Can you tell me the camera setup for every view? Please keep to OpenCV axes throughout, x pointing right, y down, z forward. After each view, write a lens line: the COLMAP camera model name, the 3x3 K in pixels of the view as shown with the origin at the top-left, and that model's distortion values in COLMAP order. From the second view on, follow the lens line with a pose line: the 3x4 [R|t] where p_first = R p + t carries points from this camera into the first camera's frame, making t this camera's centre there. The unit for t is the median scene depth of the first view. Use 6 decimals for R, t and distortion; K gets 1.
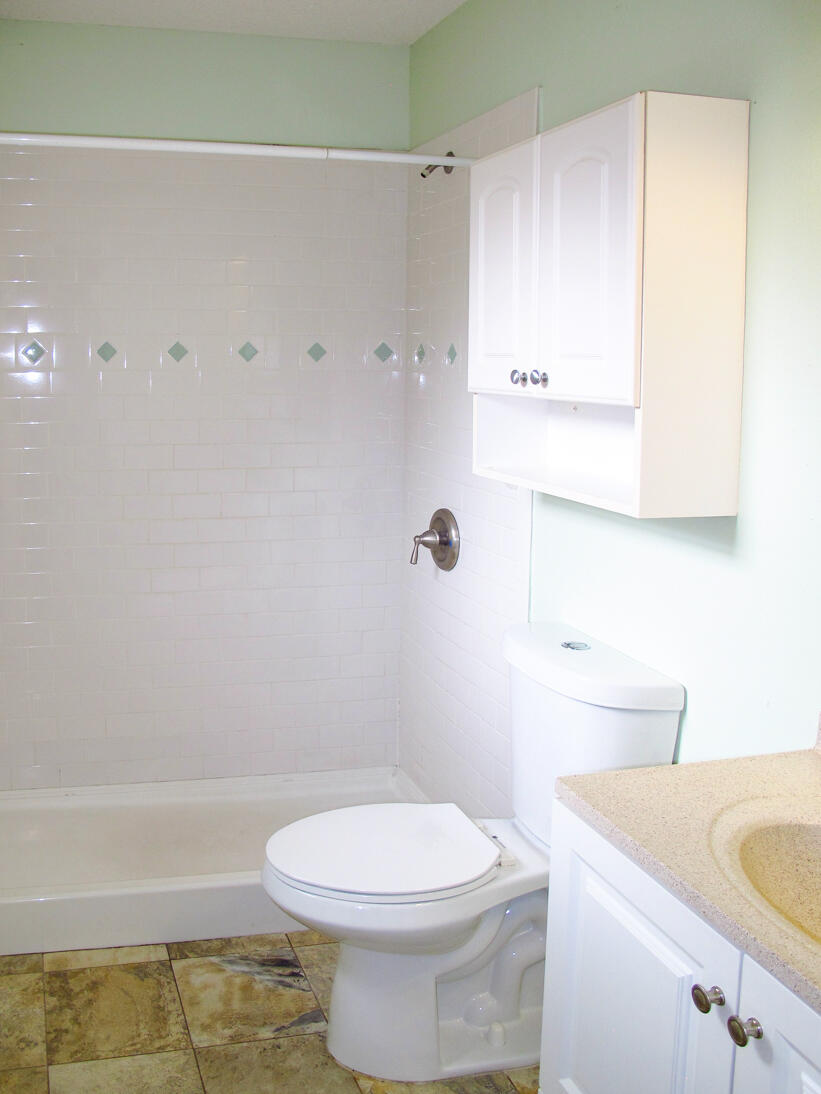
lens RADIAL K [[1103.6, 0, 409.4], [0, 1103.6, 500.2], [0, 0, 1]] dist [-0.208974, 0.256623]
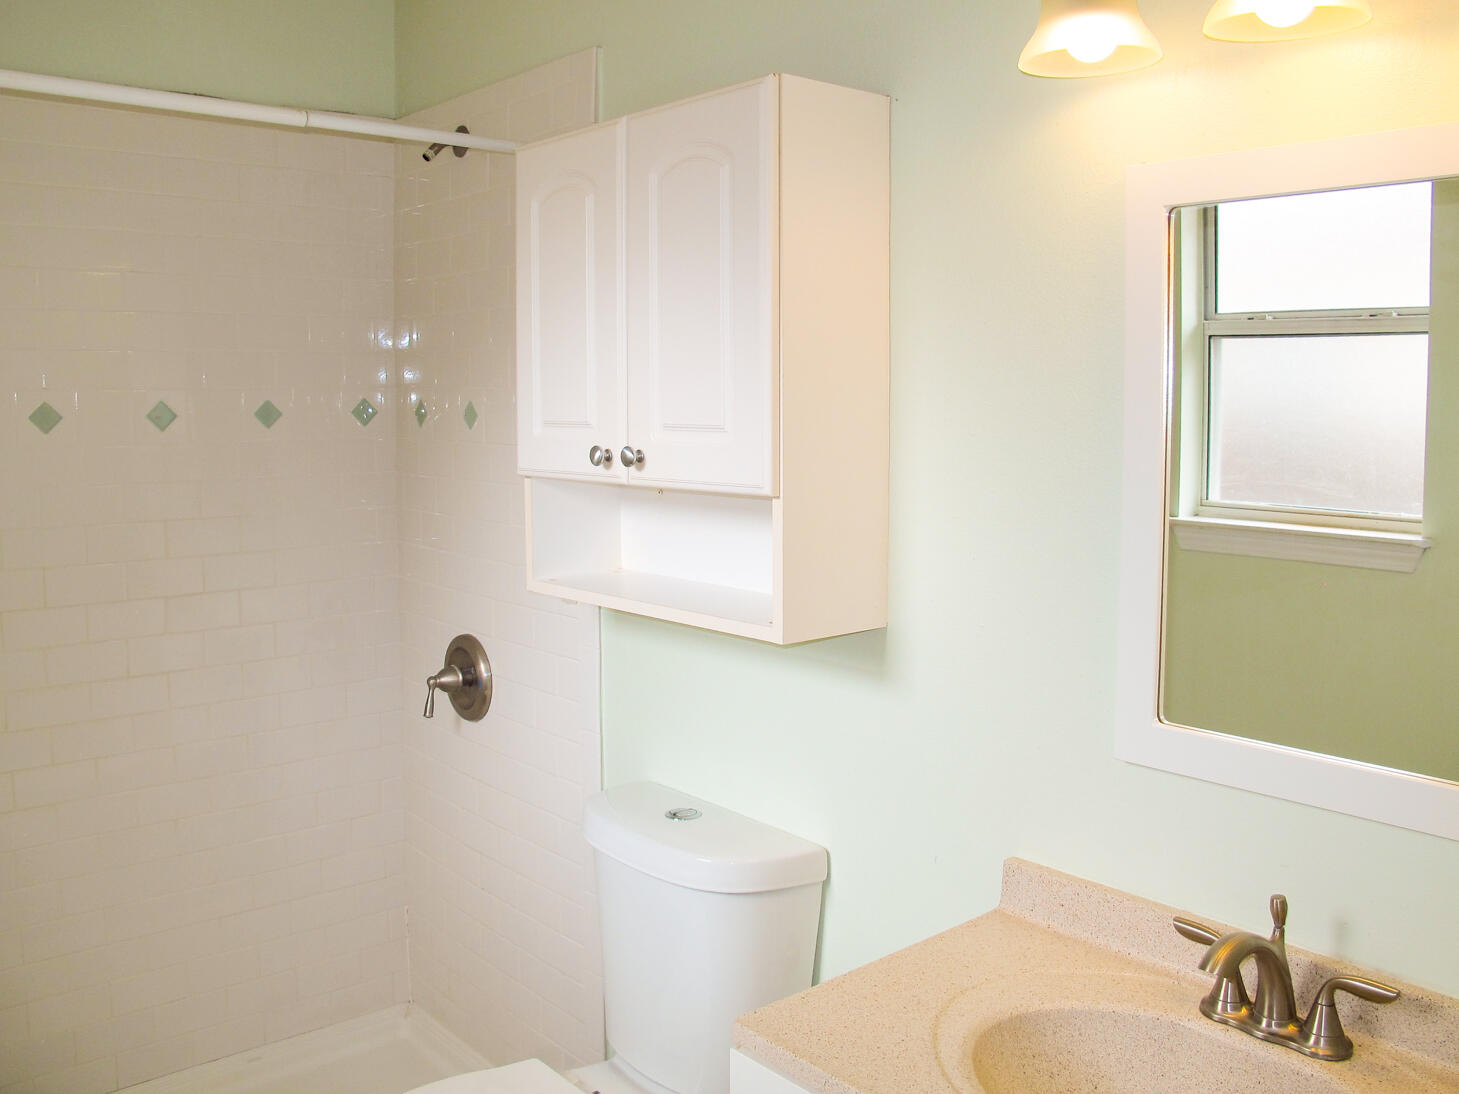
lens RADIAL K [[1259.6, 0, 727.1], [0, 1259.6, 482.0], [0, 0, 1]] dist [-0.139300, 0.101320]
pose [[0.889474, -0.038380, 0.455372, -0.196982], [0.045219, 0.998969, -0.004130, -0.086059], [-0.454743, 0.024265, 0.890292, 0.228053]]
